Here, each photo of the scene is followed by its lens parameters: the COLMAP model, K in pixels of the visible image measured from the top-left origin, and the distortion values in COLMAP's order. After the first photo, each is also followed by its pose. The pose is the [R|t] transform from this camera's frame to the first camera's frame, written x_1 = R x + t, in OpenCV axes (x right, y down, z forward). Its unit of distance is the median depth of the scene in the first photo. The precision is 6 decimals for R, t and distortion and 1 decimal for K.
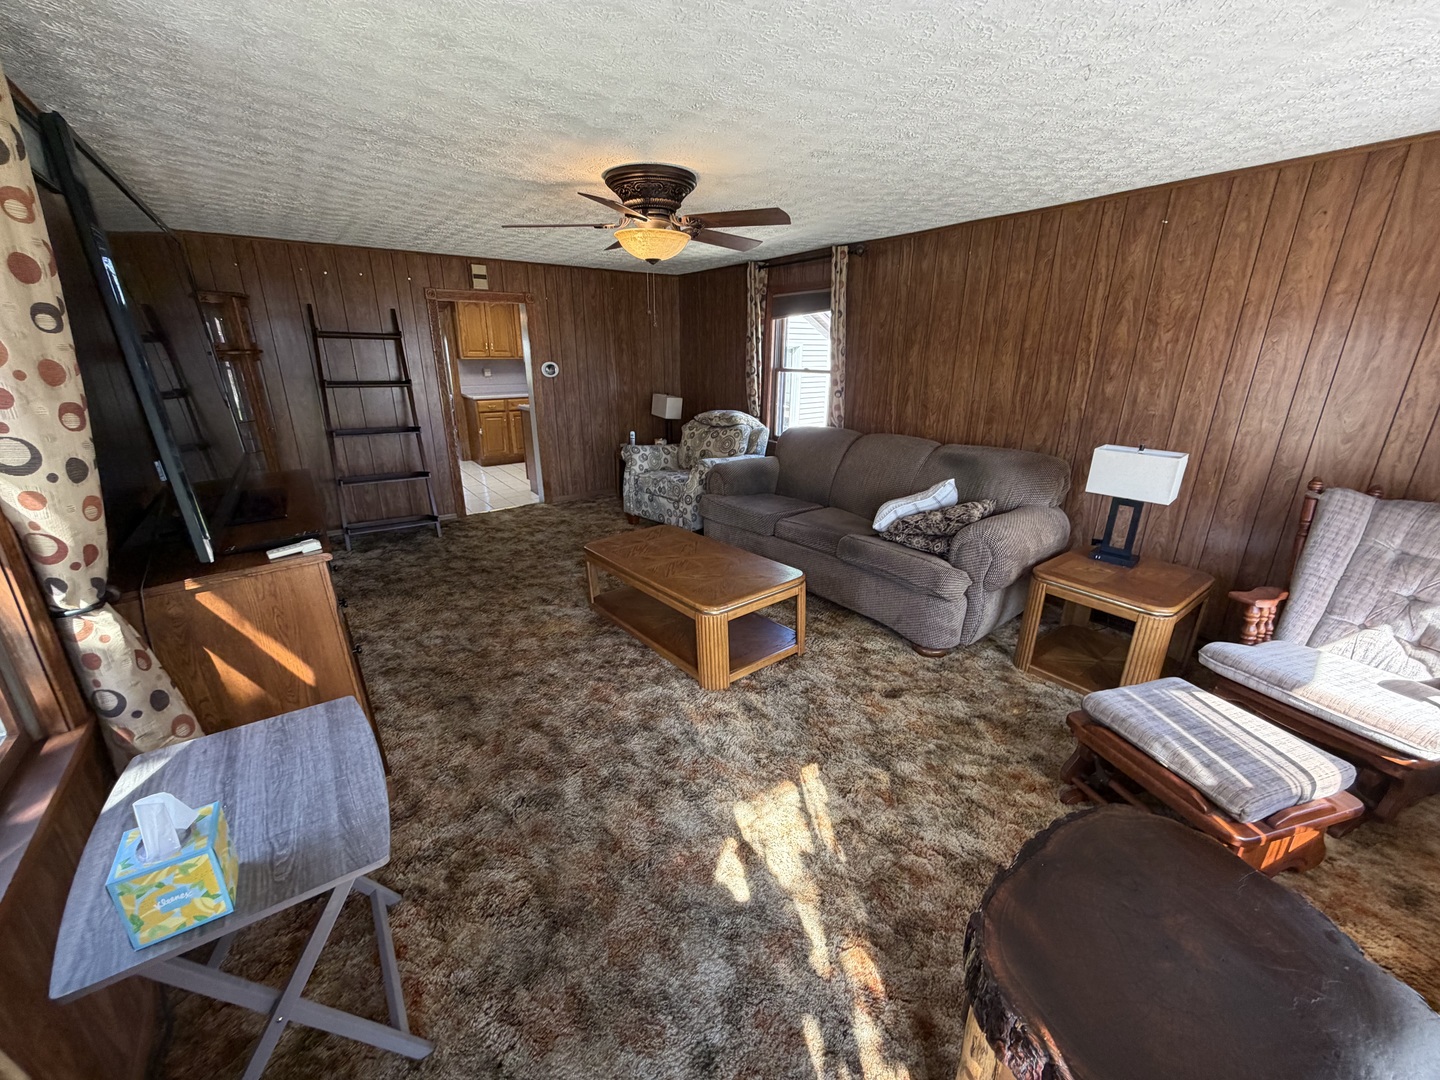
lens RADIAL K [[572.1, 0, 716.2], [0, 572.1, 543.7], [0, 0, 1]] dist [0.000792, -0.000420]
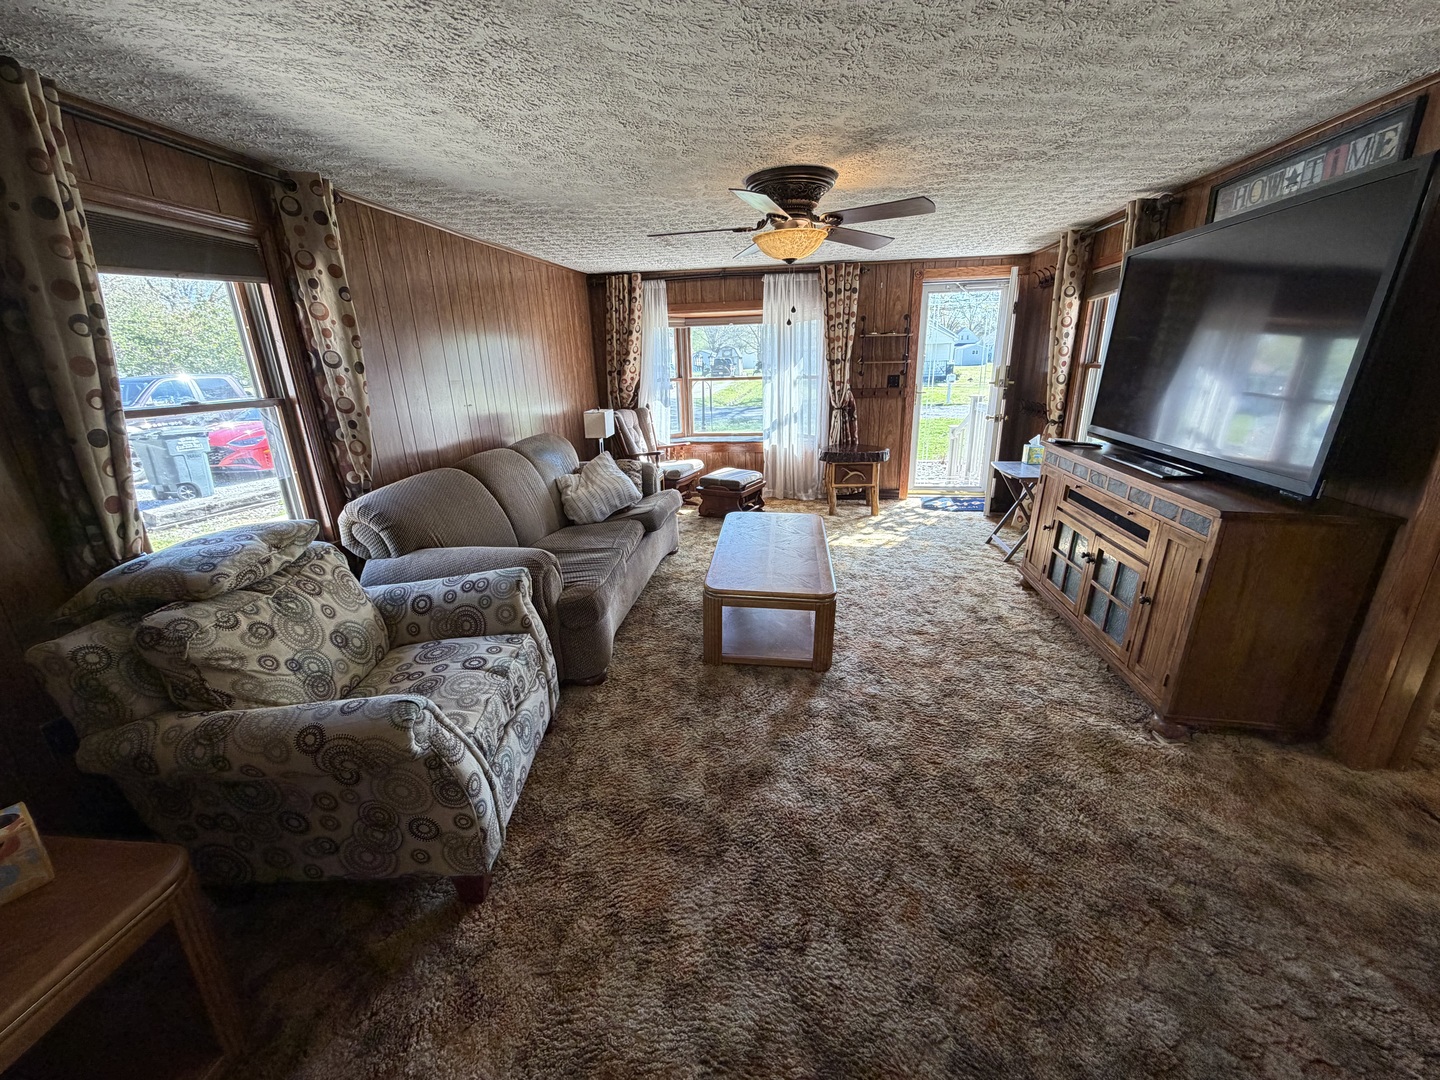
lens RADIAL K [[572.1, 0, 714.9], [0, 572.1, 542.2], [0, 0, 1]] dist [0.000792, -0.000420]
pose [[-0.712164, -0.205309, 0.671320, -0.618896], [0.242749, 0.825267, 0.509908, -0.490026], [-0.658708, 0.526101, -0.537887, 1.466410]]
